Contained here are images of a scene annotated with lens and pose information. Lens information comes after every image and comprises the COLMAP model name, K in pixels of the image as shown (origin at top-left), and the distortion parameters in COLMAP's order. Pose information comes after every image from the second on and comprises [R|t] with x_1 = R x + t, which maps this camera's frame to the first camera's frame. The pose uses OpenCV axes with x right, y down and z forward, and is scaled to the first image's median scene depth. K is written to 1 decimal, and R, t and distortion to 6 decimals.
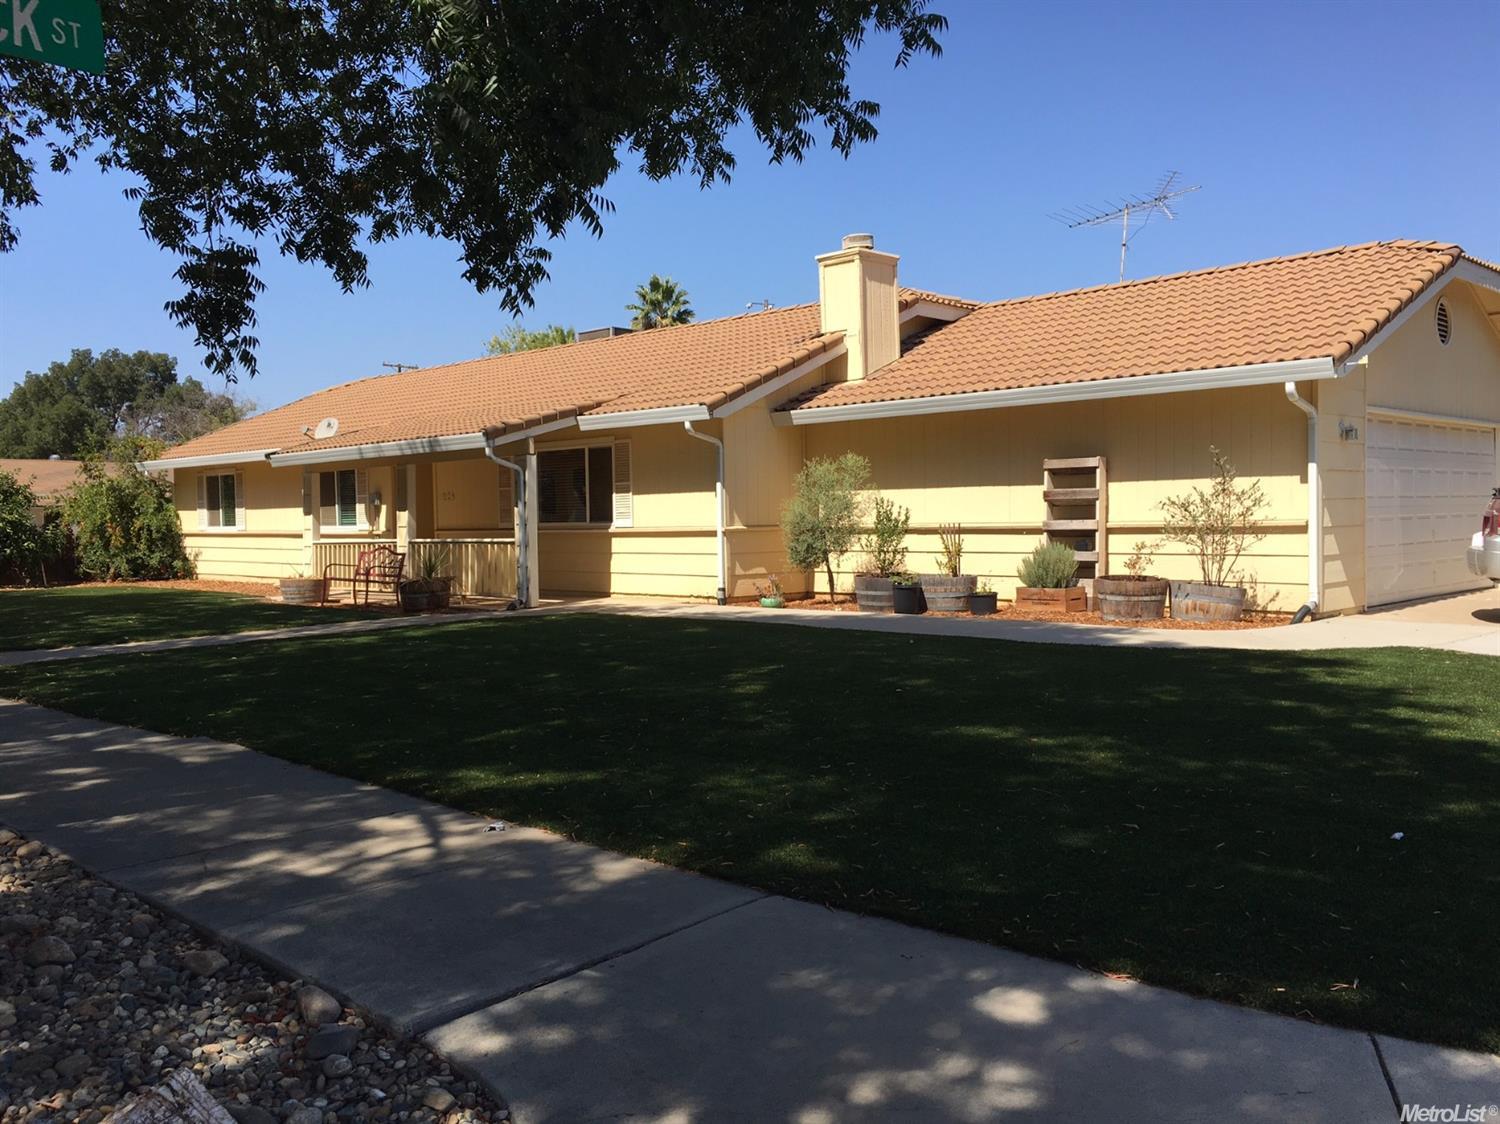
lens RADIAL K [[1279.6, 0, 751.0], [0, 1279.6, 563.4], [0, 0, 1]] dist [0.095348, -0.122616]
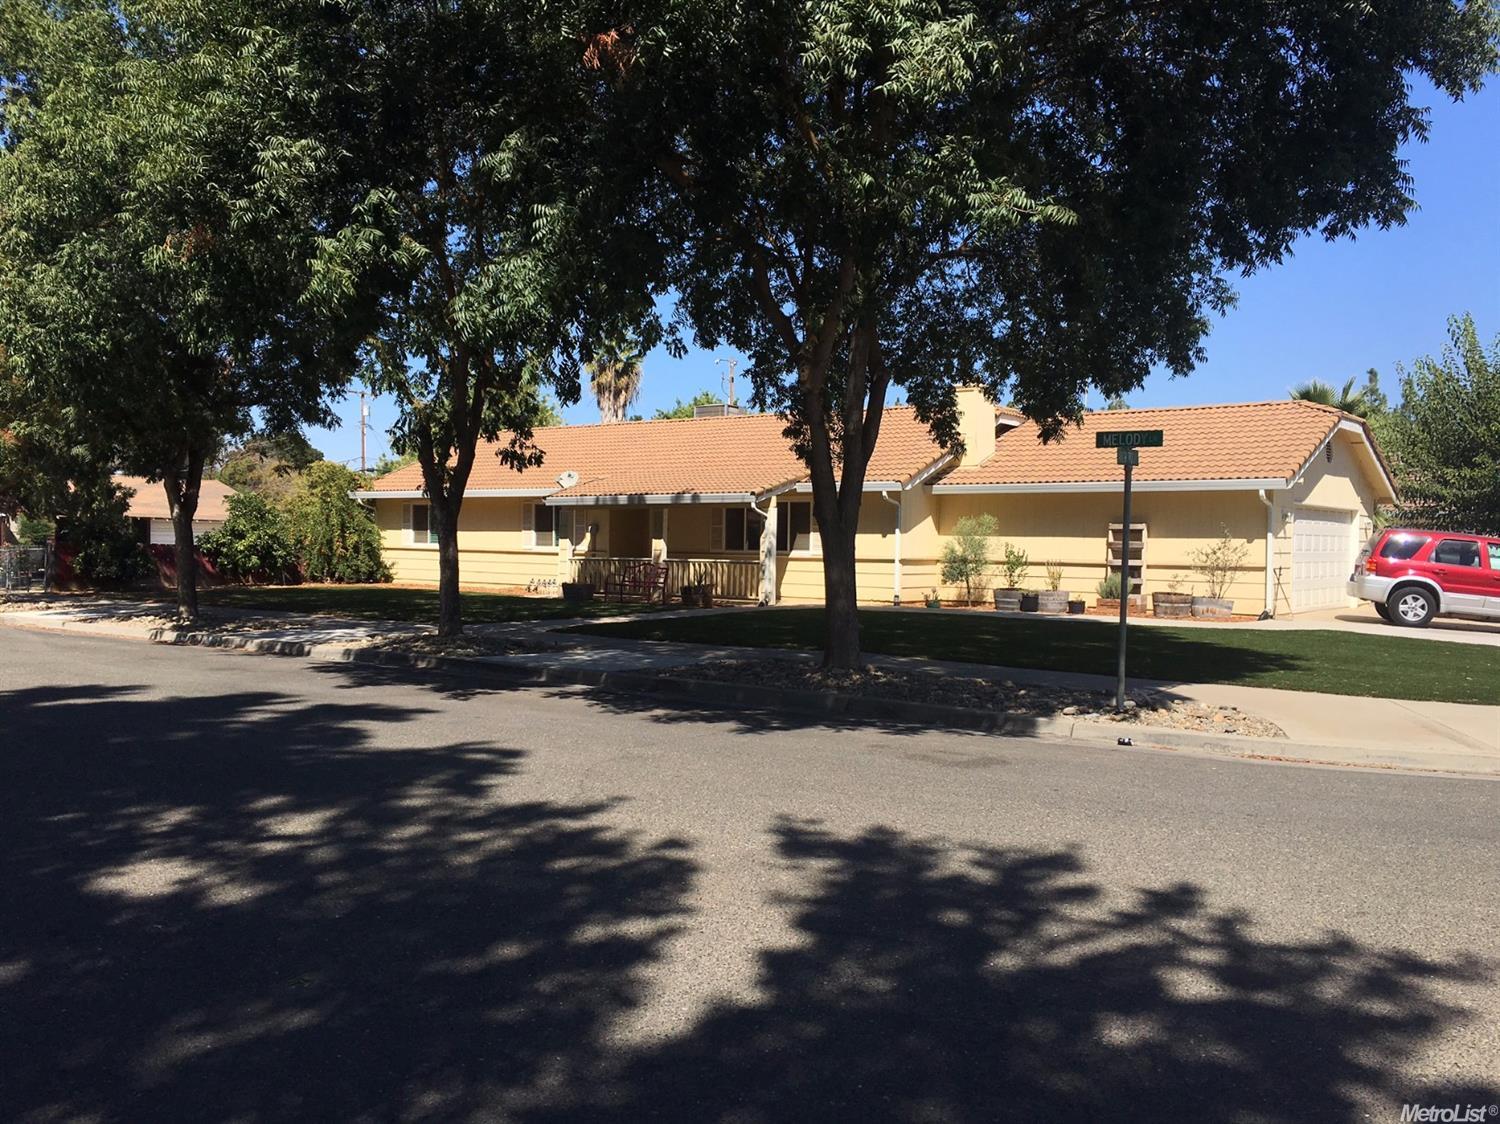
lens RADIAL K [[1279.6, 0, 749.0], [0, 1279.6, 562.5], [0, 0, 1]] dist [0.095348, -0.122616]
pose [[0.992146, 0.029643, 0.121520, -0.447893], [-0.027001, 0.999363, -0.023330, 0.022845], [-0.122134, 0.019866, 0.992315, -0.626195]]
